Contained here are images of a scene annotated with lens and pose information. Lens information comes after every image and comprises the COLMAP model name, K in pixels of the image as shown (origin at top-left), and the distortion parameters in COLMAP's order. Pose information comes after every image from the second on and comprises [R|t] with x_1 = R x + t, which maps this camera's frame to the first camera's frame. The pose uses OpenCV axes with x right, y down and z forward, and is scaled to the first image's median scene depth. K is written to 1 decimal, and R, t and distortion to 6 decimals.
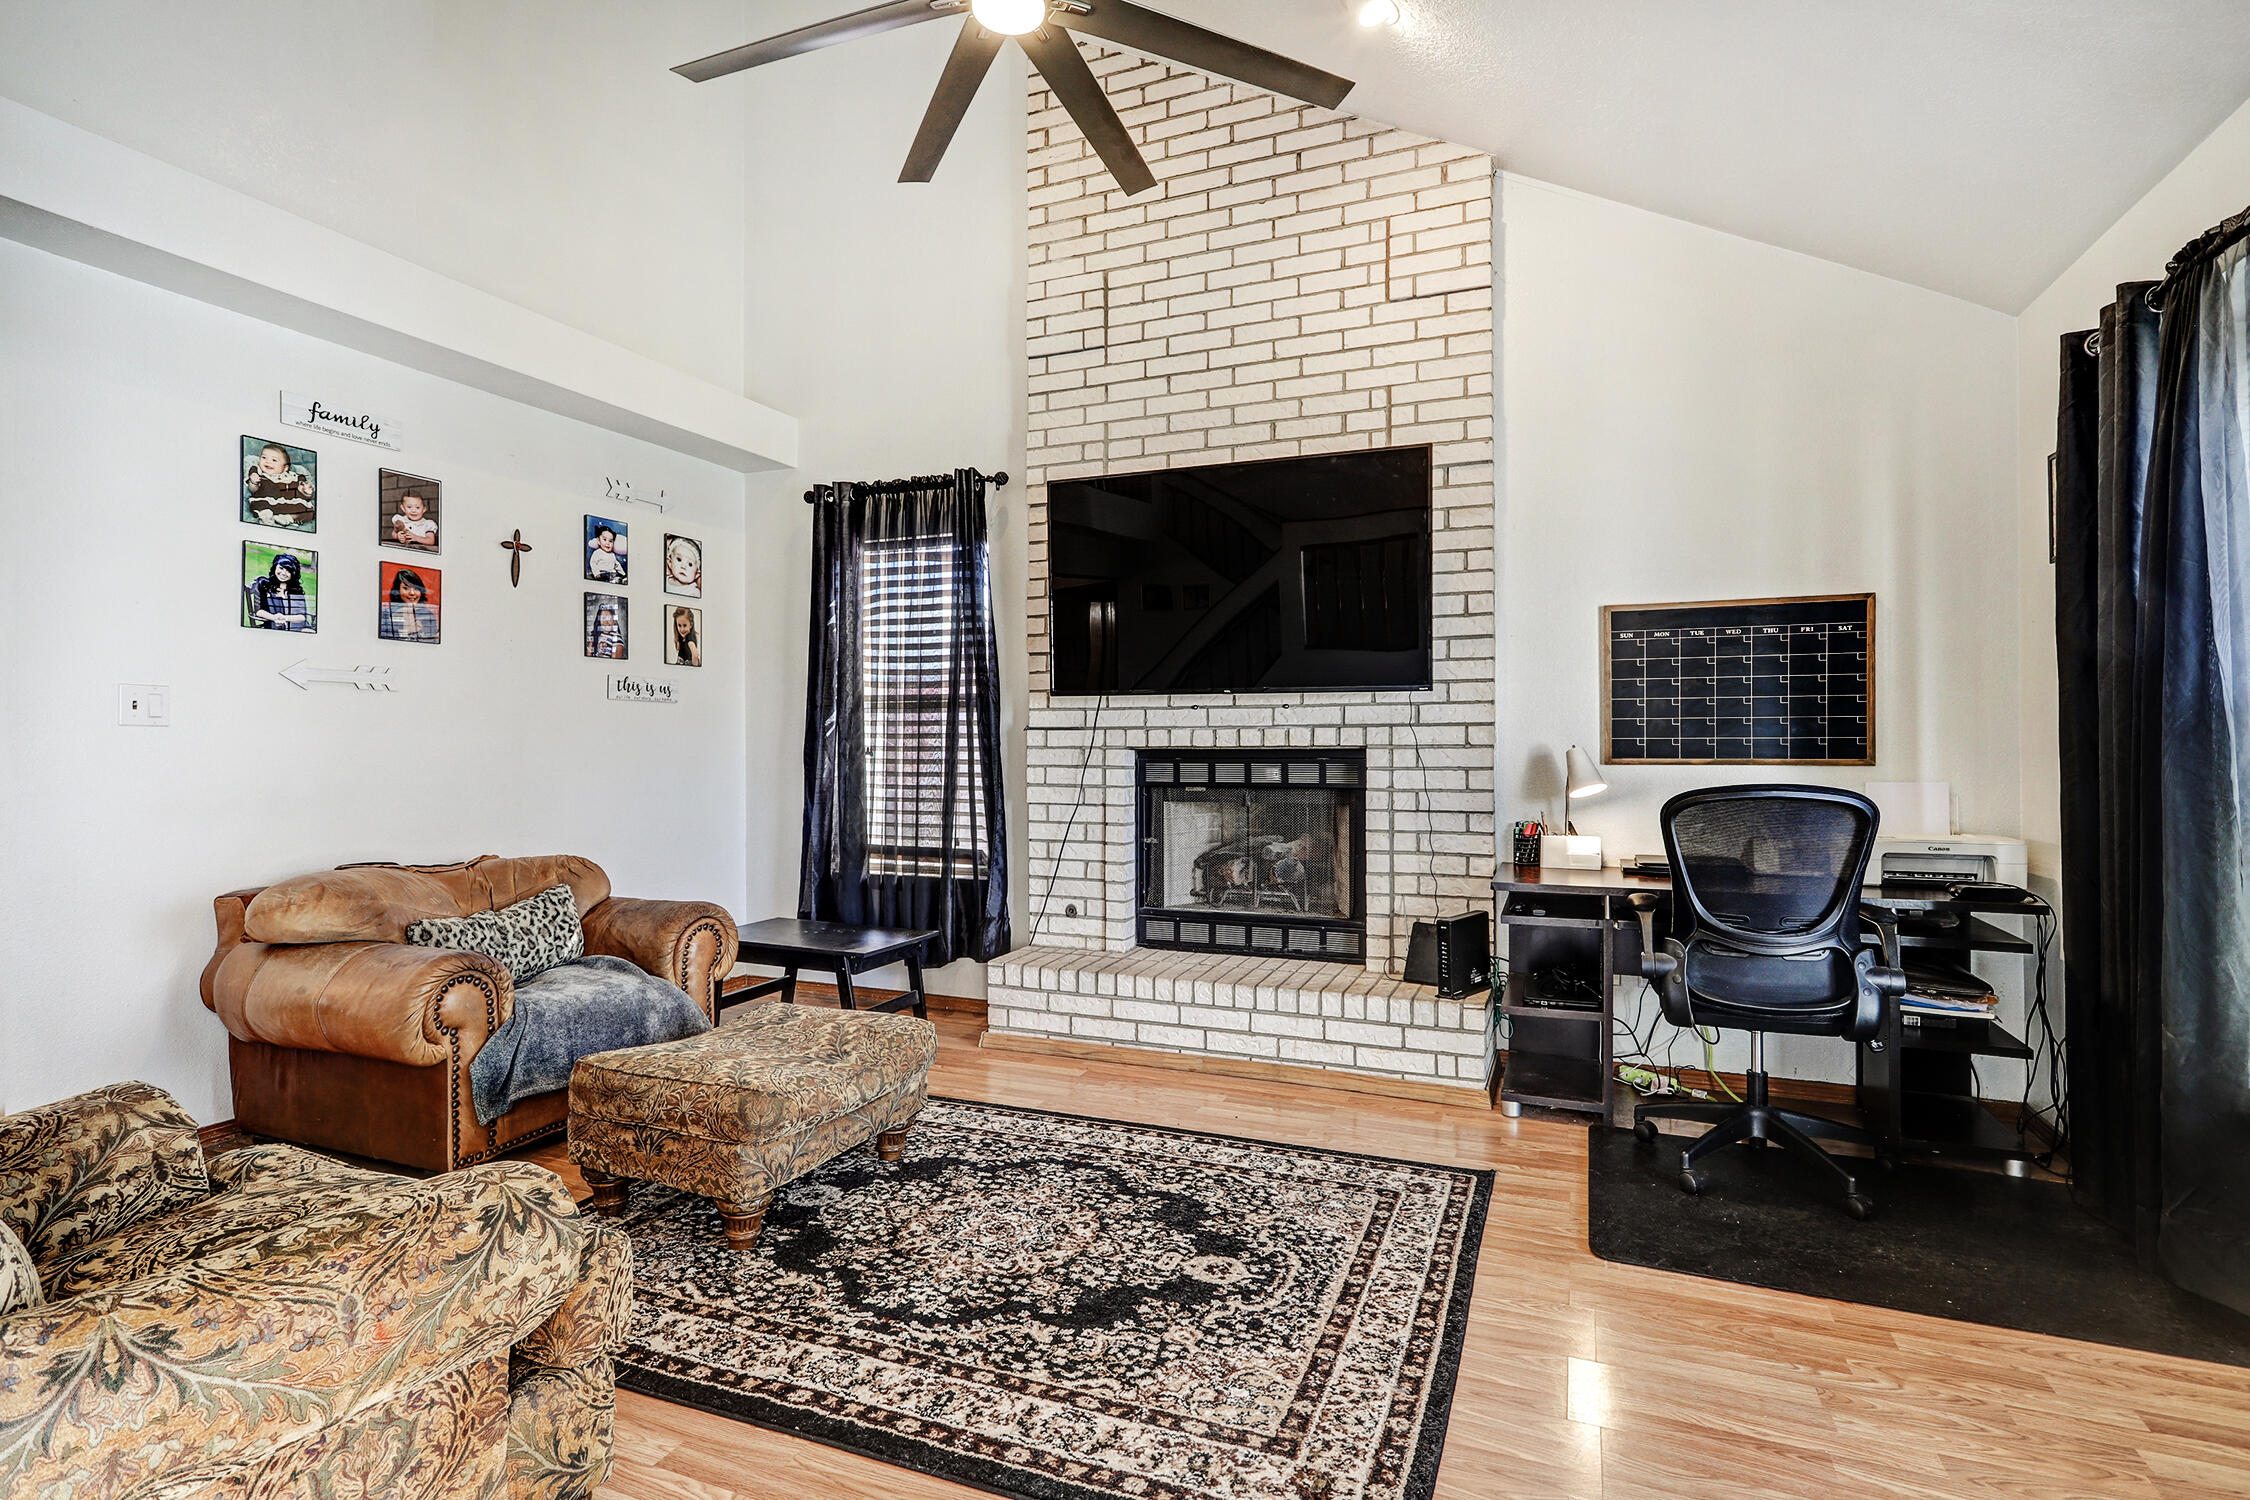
lens RADIAL K [[1085.8, 0, 1116.1], [0, 1085.8, 762.7], [0, 0, 1]] dist [-0.002768, 0.002655]
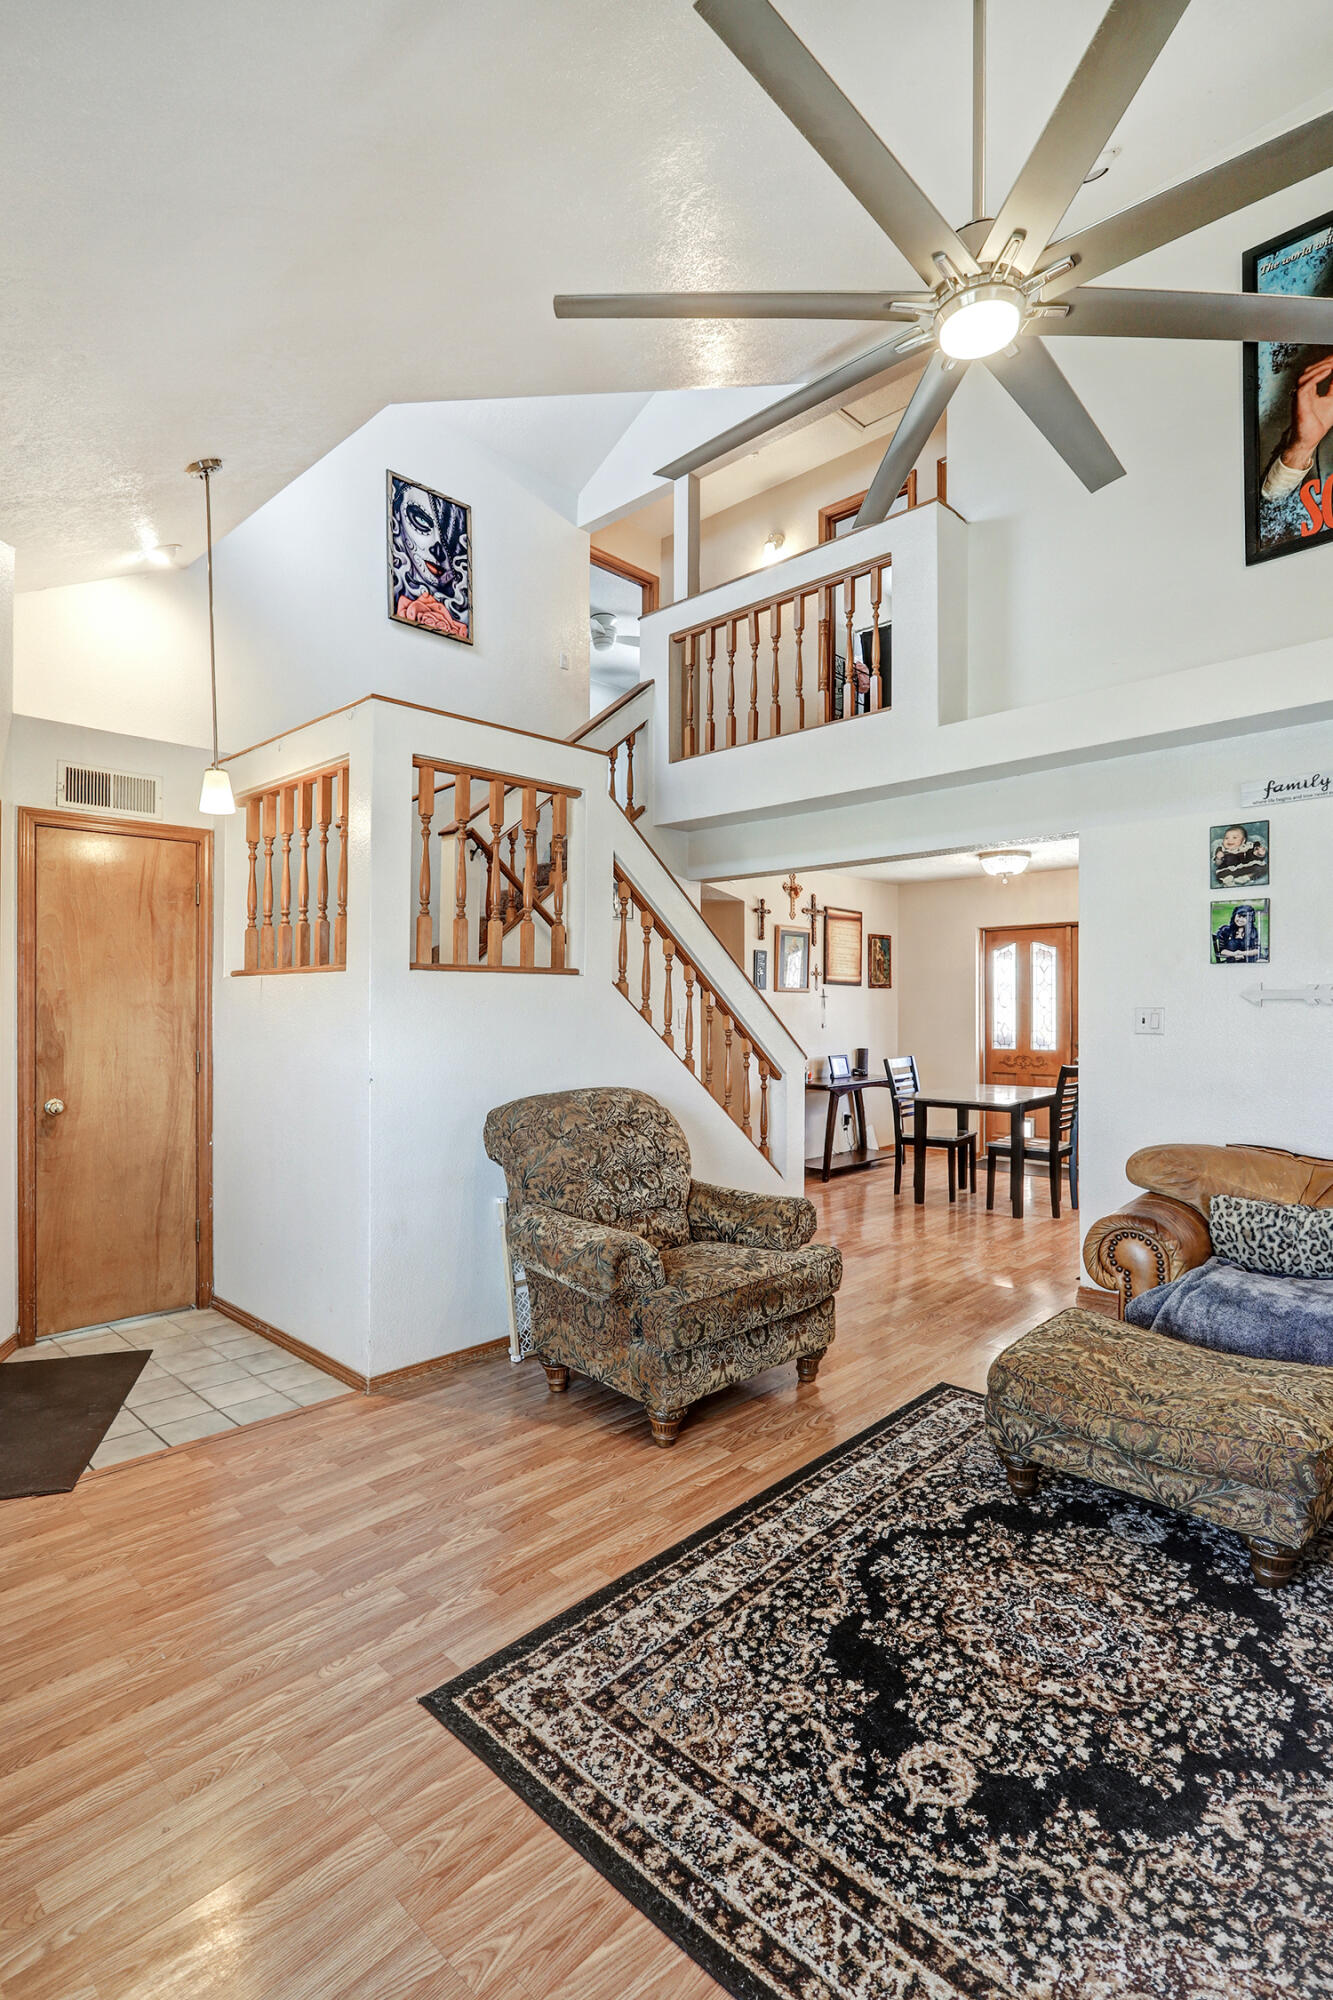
lens RADIAL K [[965.2, 0, 676.2], [0, 965.2, 994.9], [0, 0, 1]] dist [-0.002768, 0.002655]
pose [[-0.347997, -0.008579, -0.937456, 0.655249], [-0.015827, 0.999869, -0.003275, -0.074549], [0.937362, 0.013698, -0.348087, 0.846643]]
